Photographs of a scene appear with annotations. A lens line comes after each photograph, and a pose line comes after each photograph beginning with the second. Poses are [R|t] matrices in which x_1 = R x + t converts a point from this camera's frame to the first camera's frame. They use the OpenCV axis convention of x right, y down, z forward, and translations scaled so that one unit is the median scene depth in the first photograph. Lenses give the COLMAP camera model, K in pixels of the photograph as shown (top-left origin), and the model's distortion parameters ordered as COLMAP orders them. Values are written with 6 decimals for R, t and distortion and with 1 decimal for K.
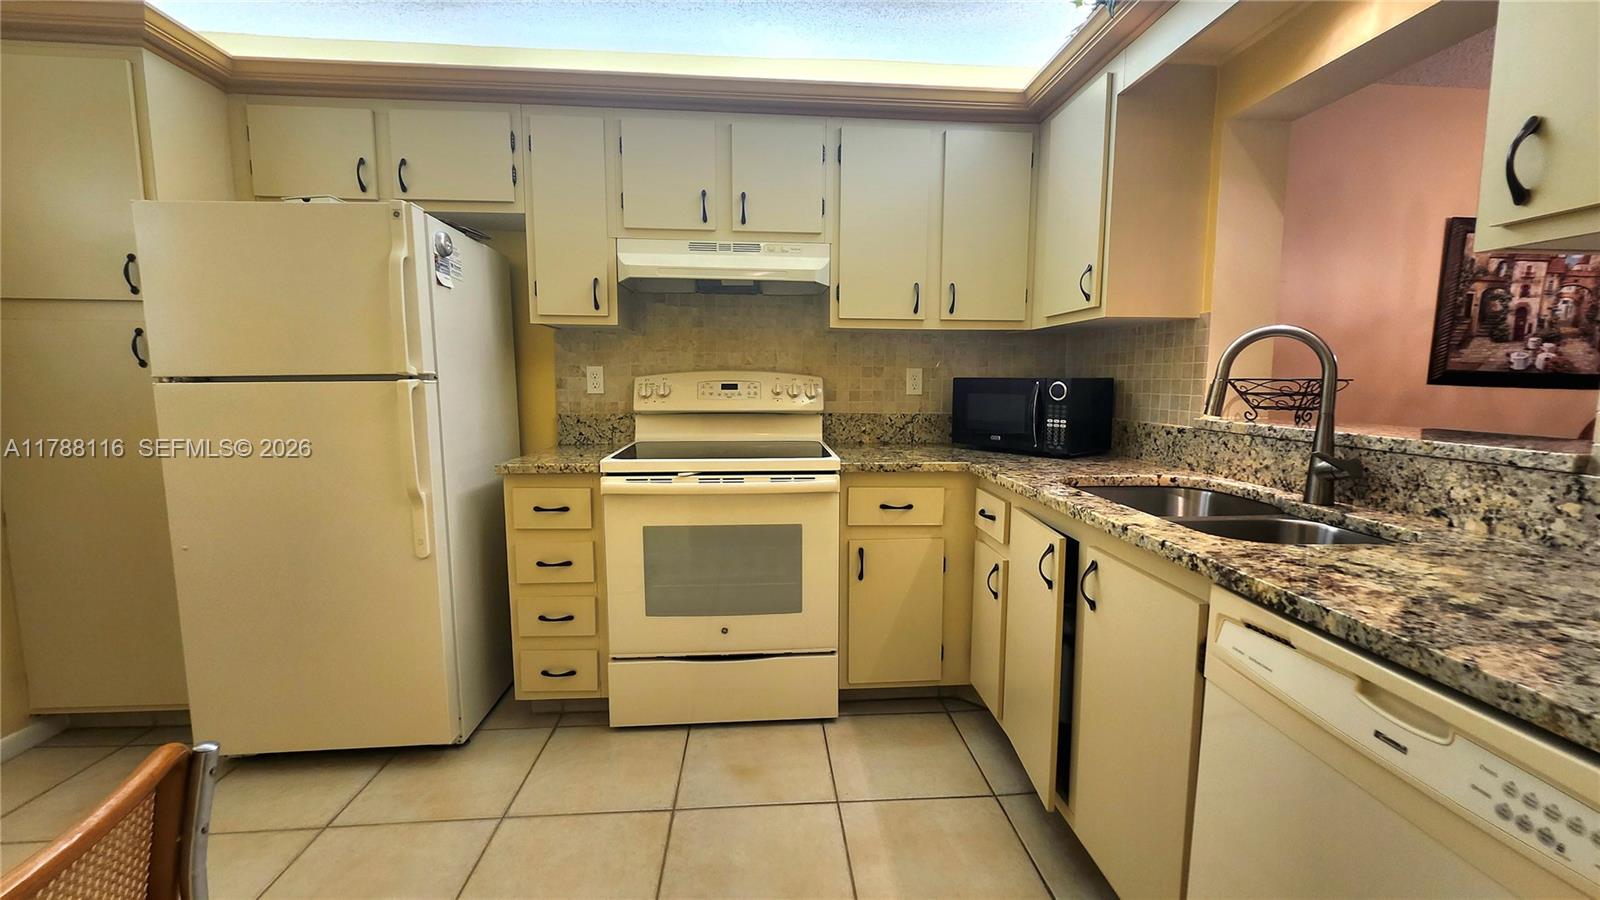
lens RADIAL K [[635.1, 0, 798.0], [0, 635.1, 445.1], [0, 0, 1]] dist [-0.008204, 0.004244]
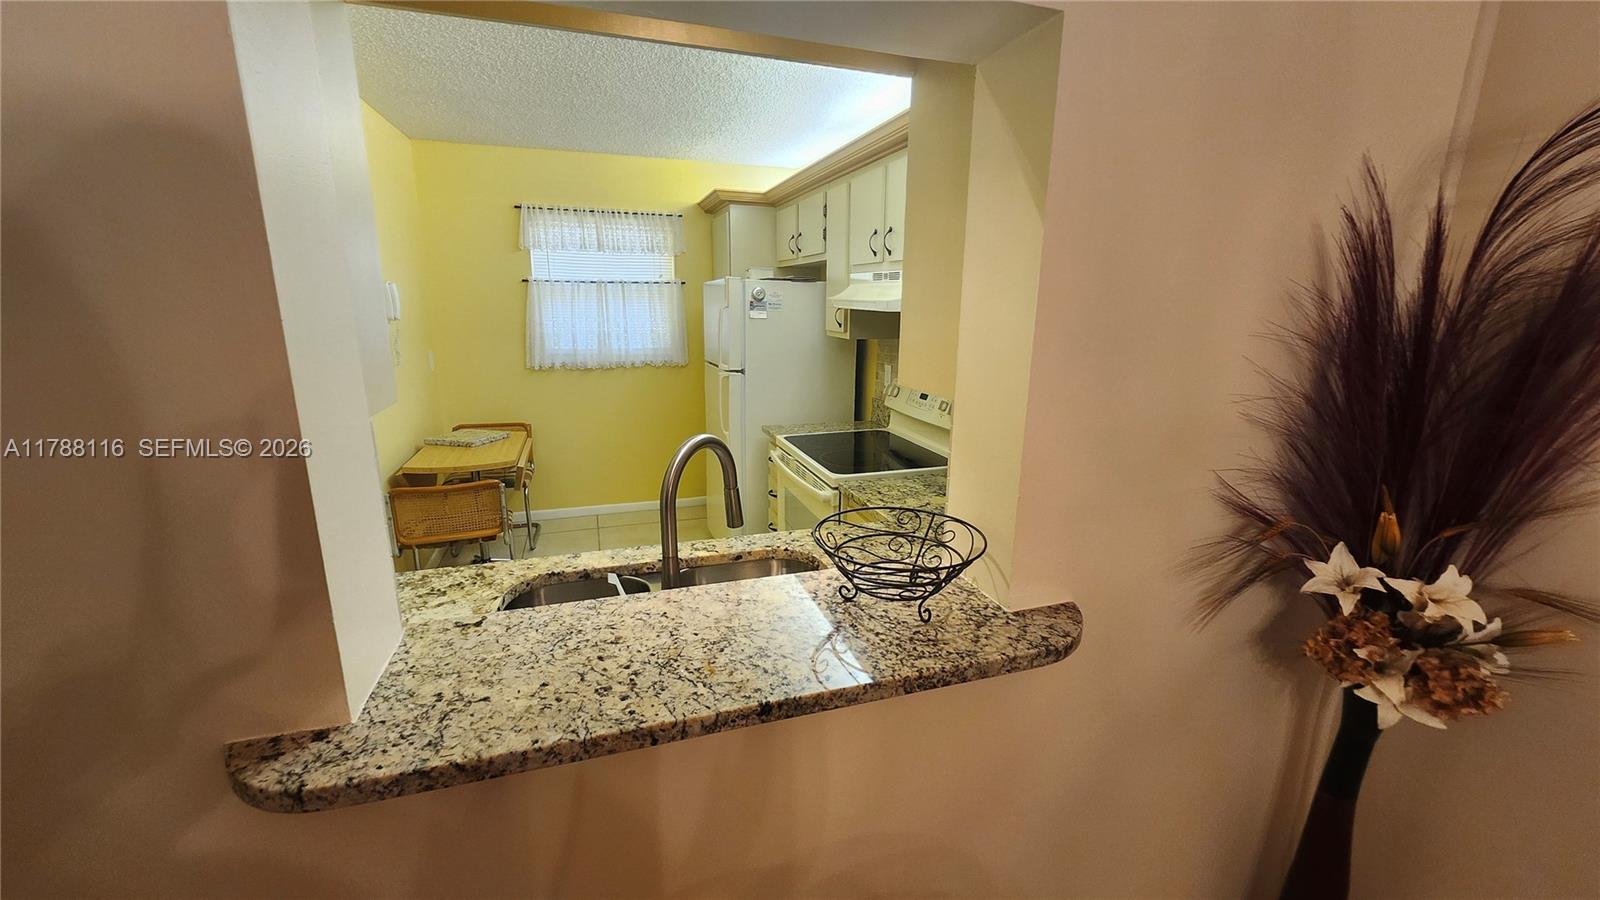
lens RADIAL K [[634.8, 0, 805.2], [0, 634.8, 446.3], [0, 0, 1]] dist [-0.001183, -0.000108]
pose [[0.252405, 0.218916, -0.942532, 1.027539], [-0.114399, 0.973991, 0.195587, -0.230876], [0.960835, 0.058458, 0.270884, 0.599892]]
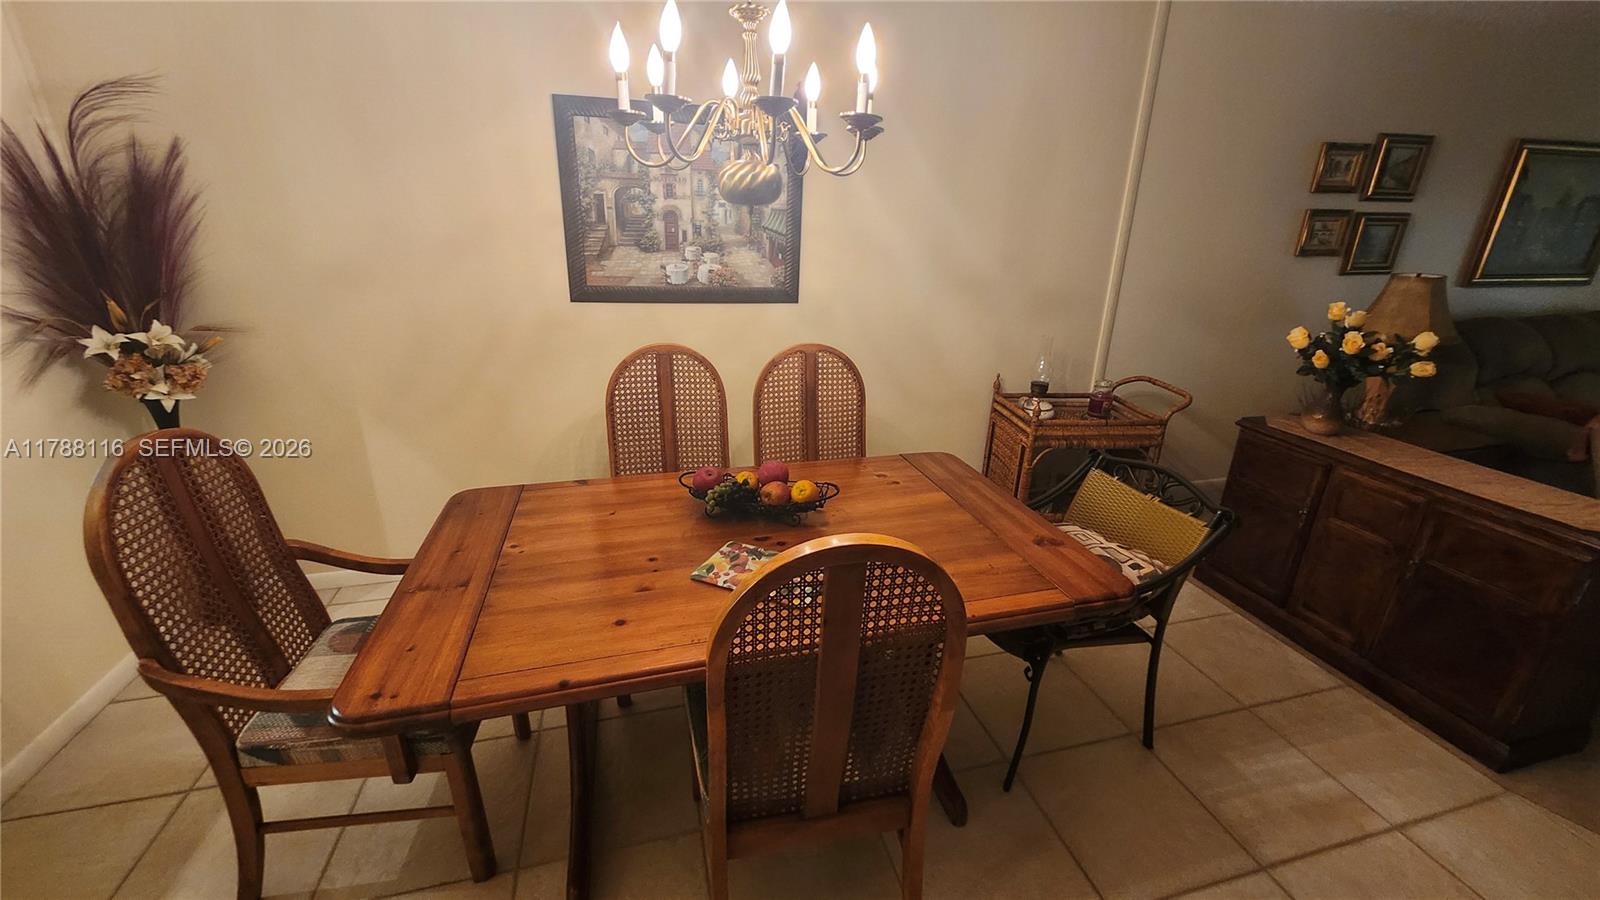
lens RADIAL K [[634.8, 0, 805.2], [0, 634.8, 446.3], [0, 0, 1]] dist [-0.001183, -0.000108]
pose [[0.982661, -0.055049, 0.177048, 1.495424], [0.009585, 0.968712, 0.248001, -0.153586], [-0.185161, -0.242004, 0.952444, 0.070742]]
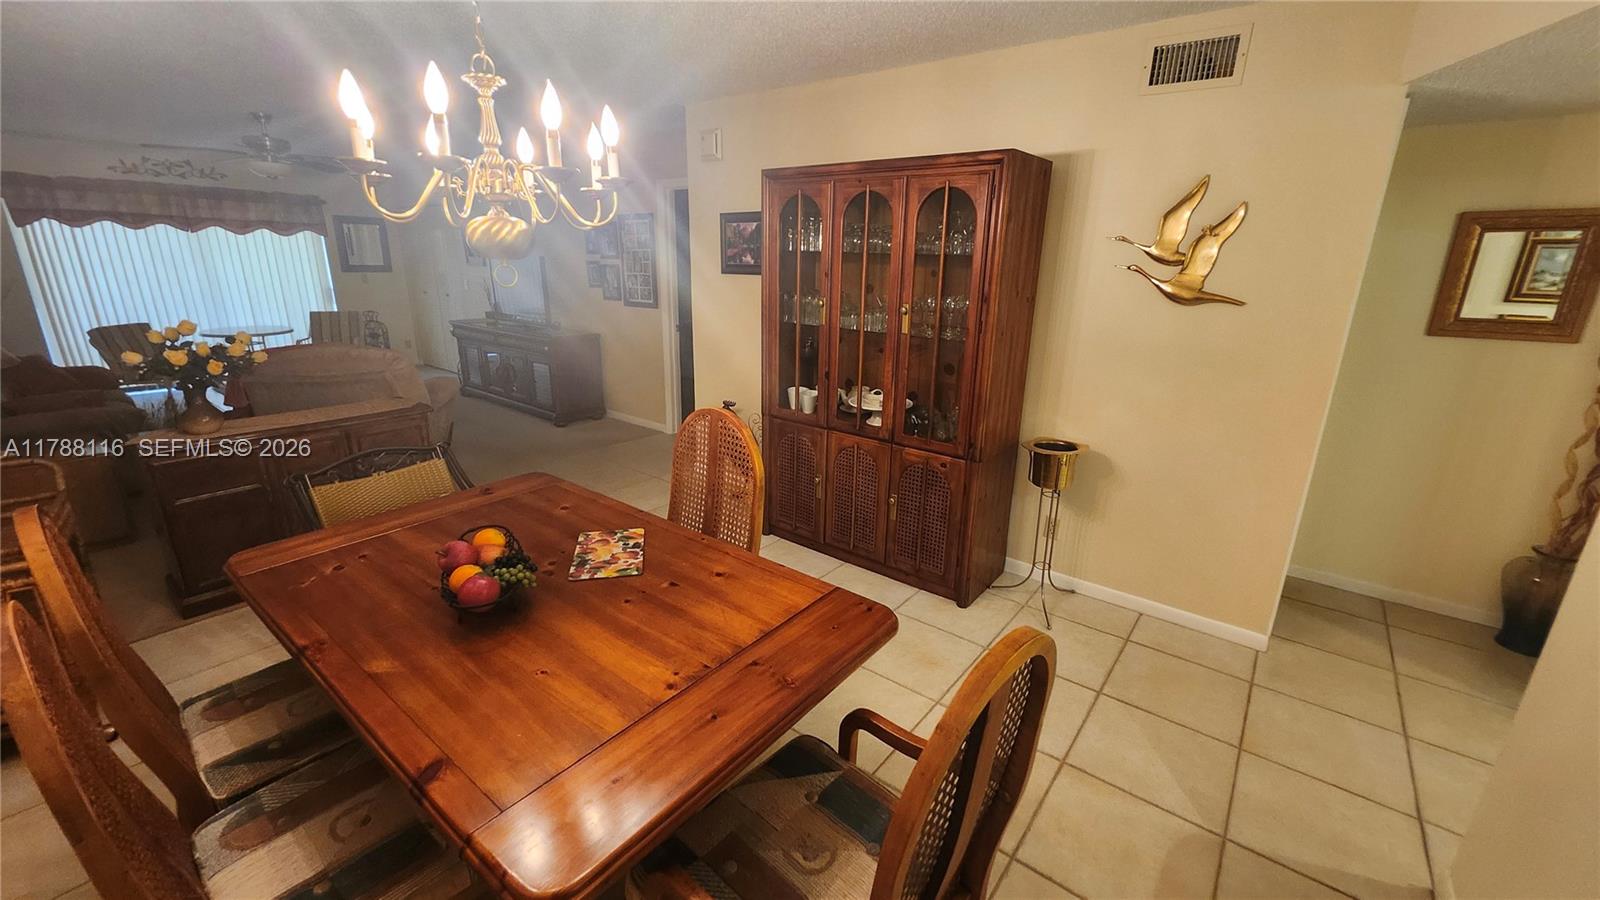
lens RADIAL K [[639.0, 0, 807.6], [0, 639.0, 442.8], [0, 0, 1]] dist [0.000190, -0.000187]
pose [[-0.743425, -0.207370, 0.635859, 0.885326], [0.048399, 0.931546, 0.360387, -0.273876], [-0.667066, 0.298696, -0.682498, 1.025524]]
